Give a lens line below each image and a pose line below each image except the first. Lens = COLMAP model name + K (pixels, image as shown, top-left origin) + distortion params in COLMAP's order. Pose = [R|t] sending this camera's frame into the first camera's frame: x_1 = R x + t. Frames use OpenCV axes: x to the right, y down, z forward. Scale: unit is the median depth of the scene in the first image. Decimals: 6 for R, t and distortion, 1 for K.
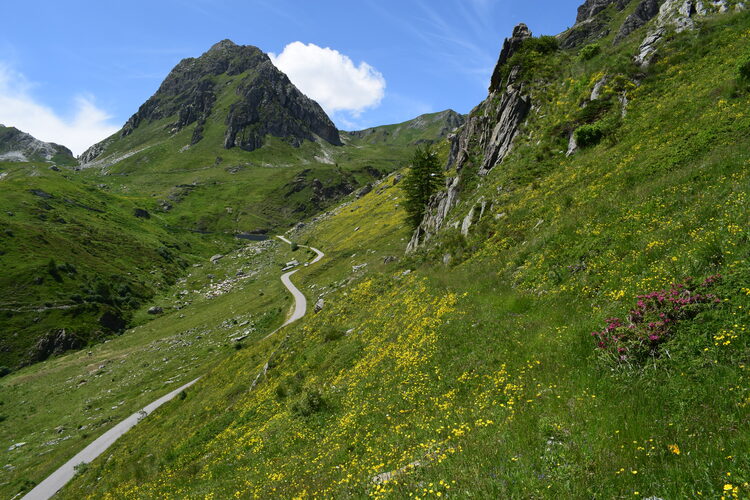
lens RADIAL K [[584.9, 0, 375.6], [0, 584.9, 247.5], [0, 0, 1]] dist [-0.082142, 0.004869]
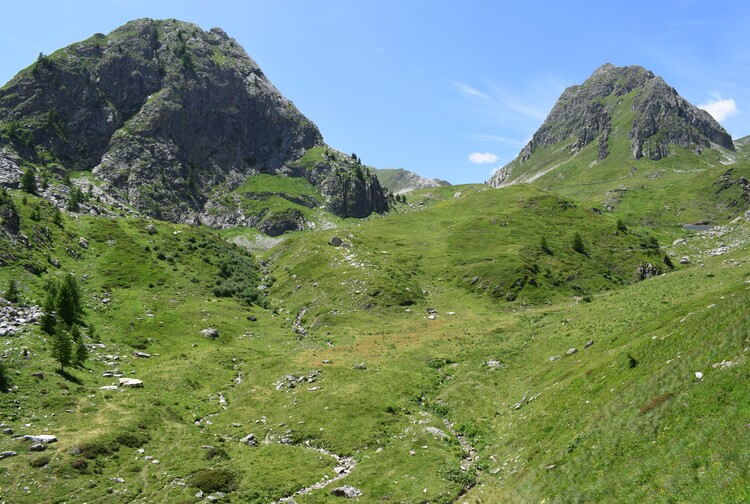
lens RADIAL K [[606.2, 0, 377.0], [0, 606.2, 255.5], [0, 0, 1]] dist [-0.086897, 0.003125]
pose [[0.864004, -0.033540, -0.502367, -0.132747], [0.007507, 0.998526, -0.053755, 0.068179], [0.503430, 0.042674, 0.862982, -0.204263]]
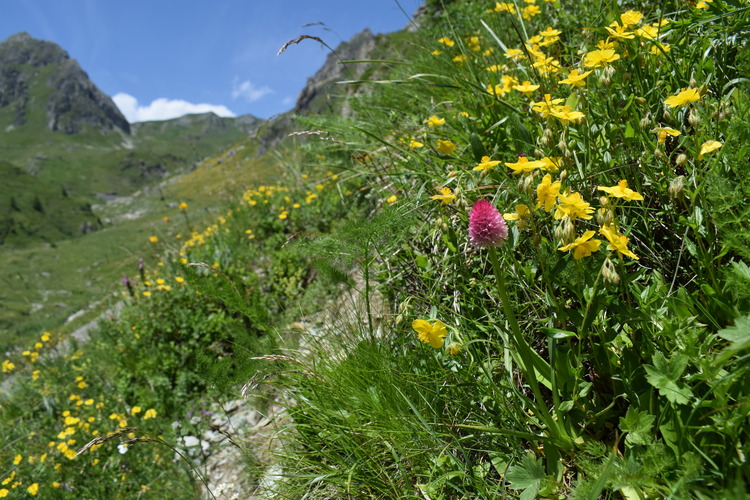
lens RADIAL K [[584.9, 0, 373.4], [0, 584.9, 250.3], [0, 0, 1]] dist [-0.082142, 0.004869]
pose [[0.901157, 0.004878, 0.433464, -0.176785], [-0.005854, 0.999982, 0.000917, 0.079596], [-0.433452, -0.003364, 0.901170, -0.393664]]
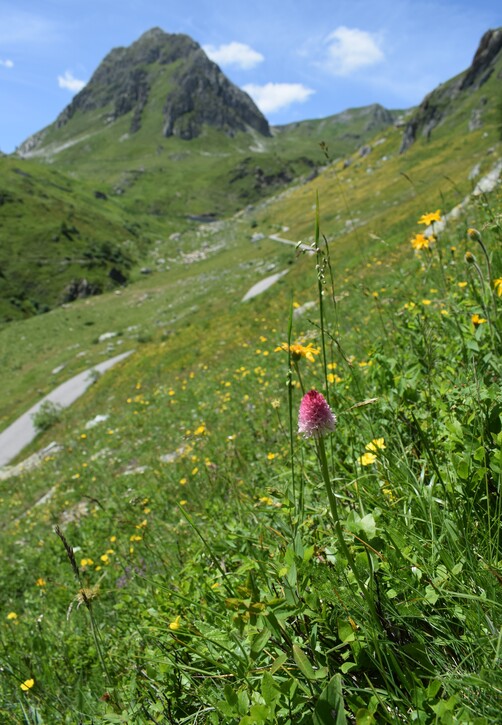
lens RADIAL K [[588.6, 0, 247.0], [0, 588.6, 349.6], [0, 0, 1]] dist [-0.101884, 0.014003]
pose [[0.997940, 0.028124, -0.057666, -0.047975], [-0.018213, 0.986008, 0.165698, 0.028197], [0.061519, -0.164306, 0.984489, -0.062453]]
